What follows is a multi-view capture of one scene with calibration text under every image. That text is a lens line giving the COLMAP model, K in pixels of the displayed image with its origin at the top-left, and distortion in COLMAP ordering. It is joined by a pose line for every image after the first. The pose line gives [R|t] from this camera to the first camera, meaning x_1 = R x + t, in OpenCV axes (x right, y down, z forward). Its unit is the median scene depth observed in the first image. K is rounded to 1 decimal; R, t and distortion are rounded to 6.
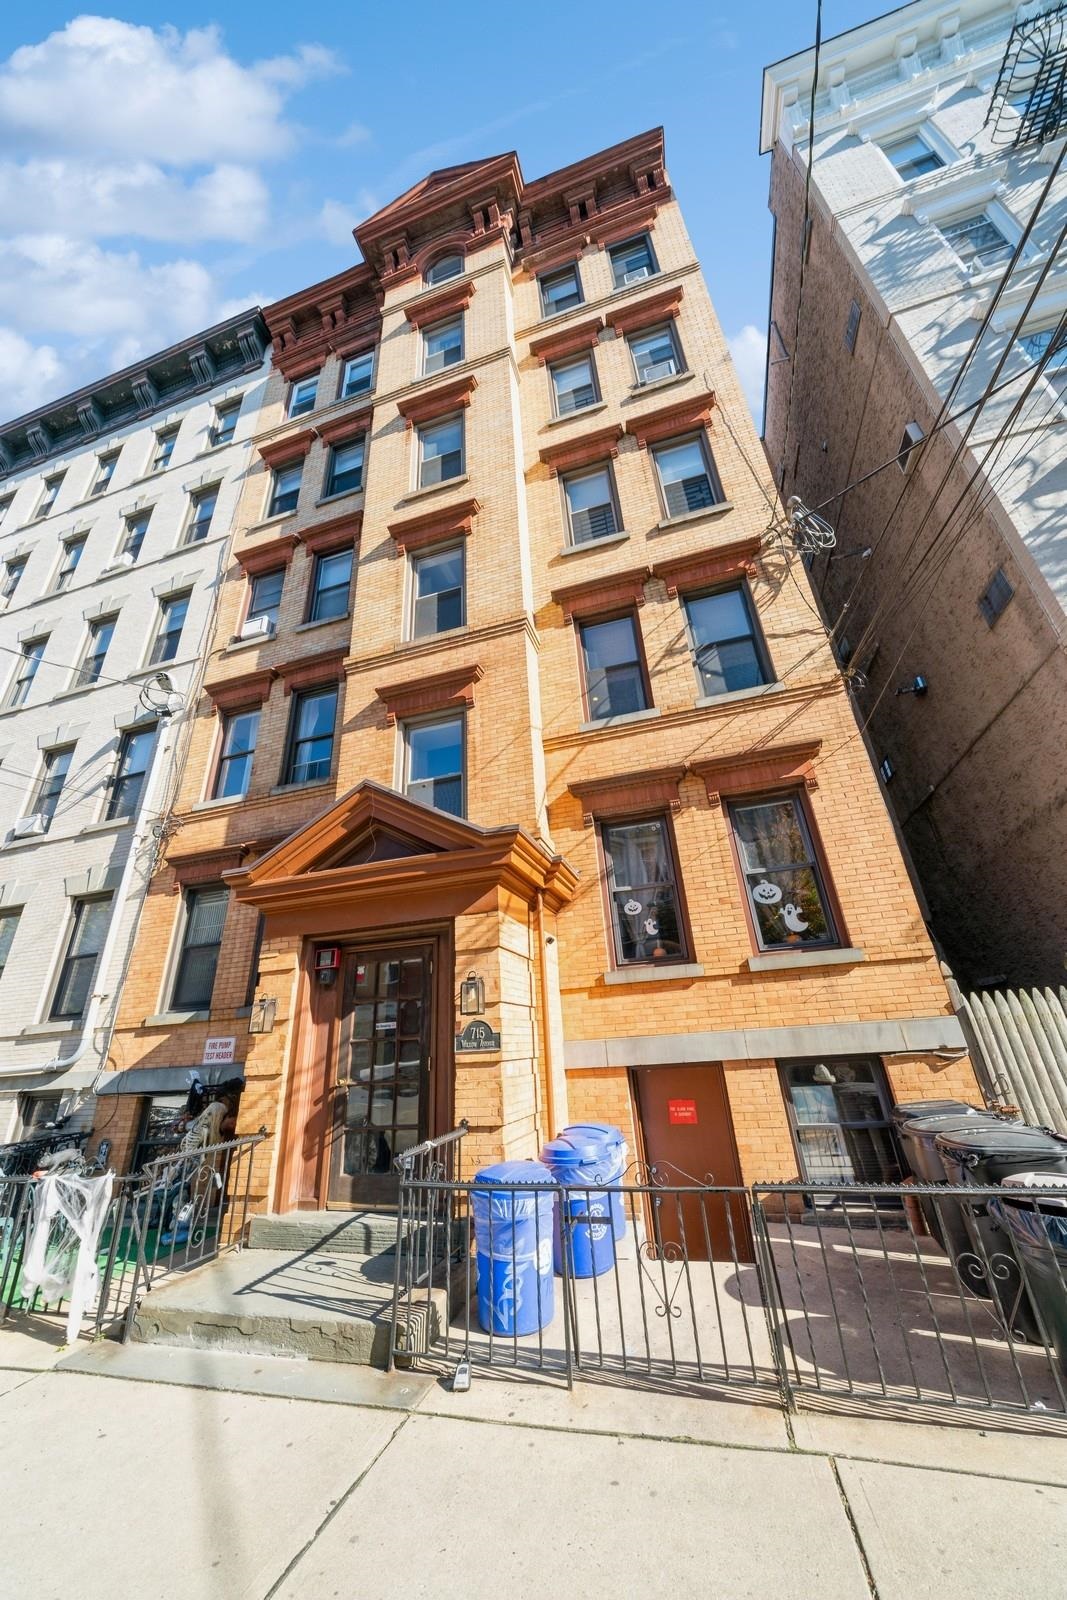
lens RADIAL K [[547.4, 0, 542.5], [0, 547.4, 786.7], [0, 0, 1]] dist [-0.007487, 0.000702]
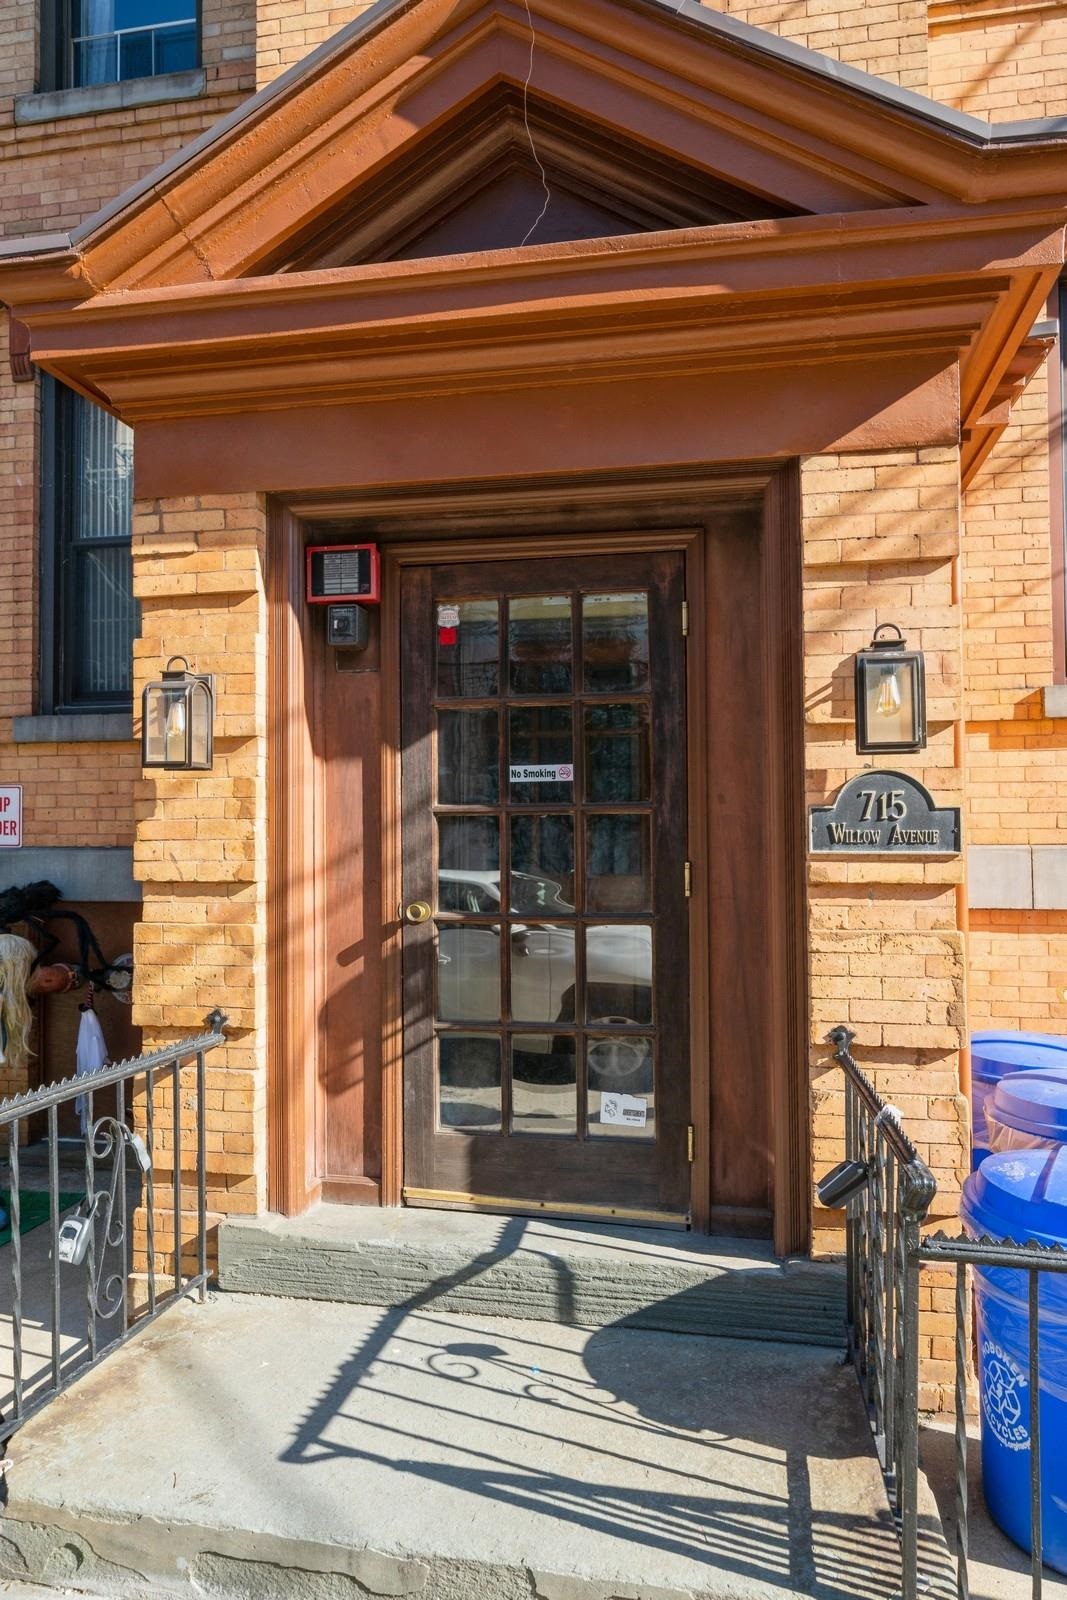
lens RADIAL K [[1016.4, 0, 532.6], [0, 1016.4, 816.9], [0, 0, 1]] dist [0.003835, -0.001807]
pose [[0.993759, 0.061468, 0.093081, -0.363642], [-0.093080, 0.916818, 0.388305, 0.221064], [-0.061470, -0.394545, 0.916818, 0.413075]]
